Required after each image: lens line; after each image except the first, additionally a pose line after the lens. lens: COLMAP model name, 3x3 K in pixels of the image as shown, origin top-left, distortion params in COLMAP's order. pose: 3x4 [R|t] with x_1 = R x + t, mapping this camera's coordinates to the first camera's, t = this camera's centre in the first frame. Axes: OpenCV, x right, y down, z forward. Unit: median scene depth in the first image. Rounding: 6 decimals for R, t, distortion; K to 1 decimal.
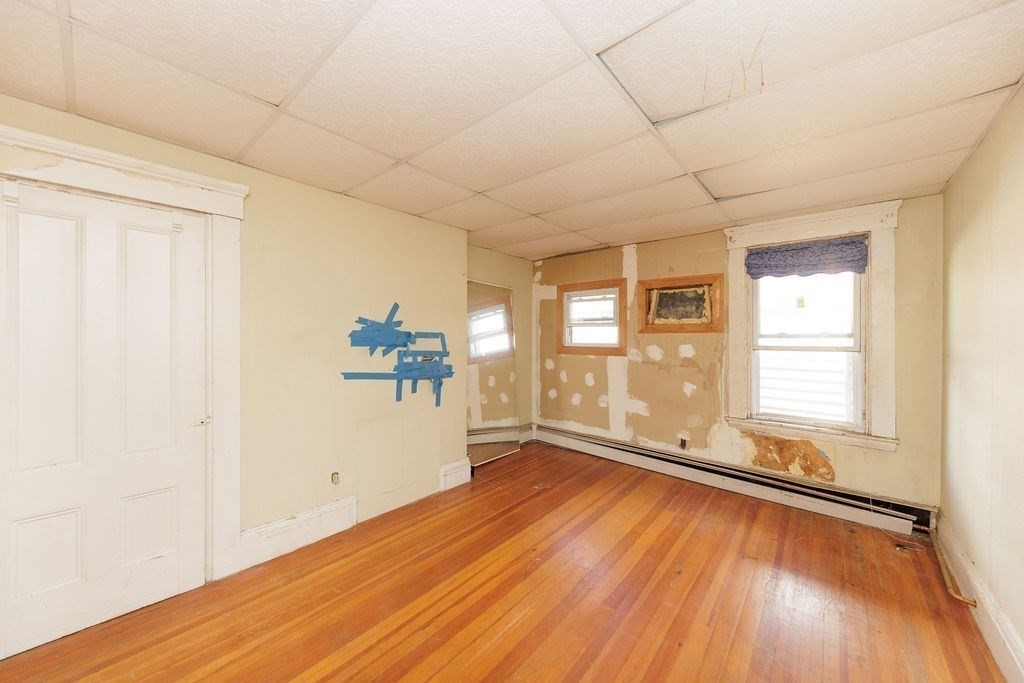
lens RADIAL K [[350.7, 0, 512.2], [0, 350.7, 336.2], [0, 0, 1]] dist [0.002589, 0.000013]
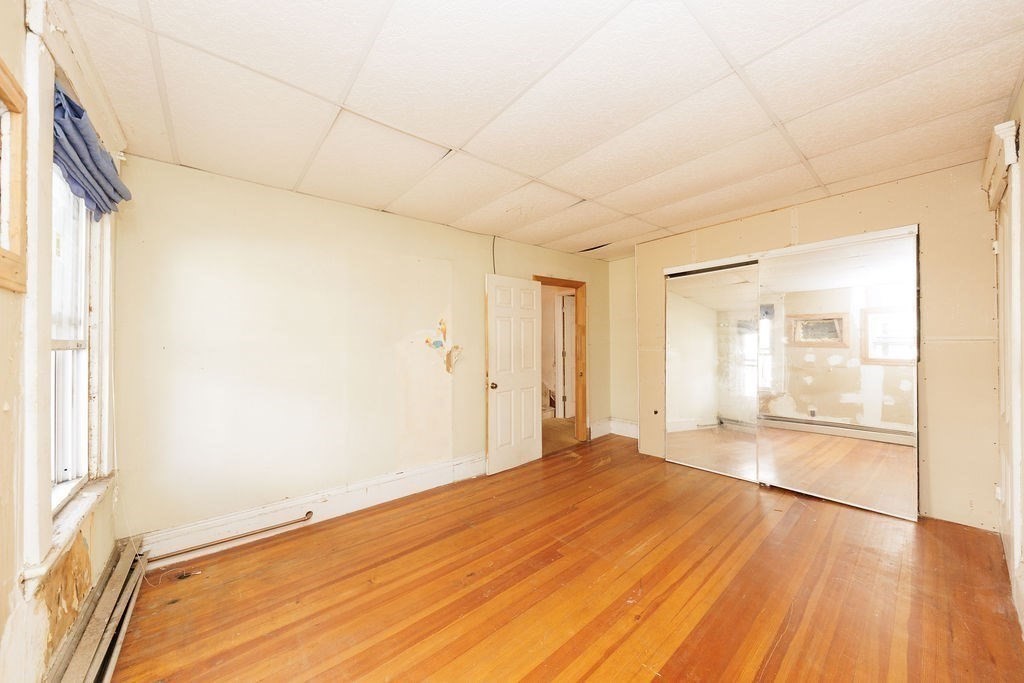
lens RADIAL K [[350.7, 0, 513.5], [0, 350.7, 342.1], [0, 0, 1]] dist [0.002589, 0.000013]
pose [[-0.989981, 0.014002, 0.140503, 0.228374], [0.014102, 0.999901, -0.000286, 0.056028], [-0.140493, 0.001698, -0.990080, 1.948629]]
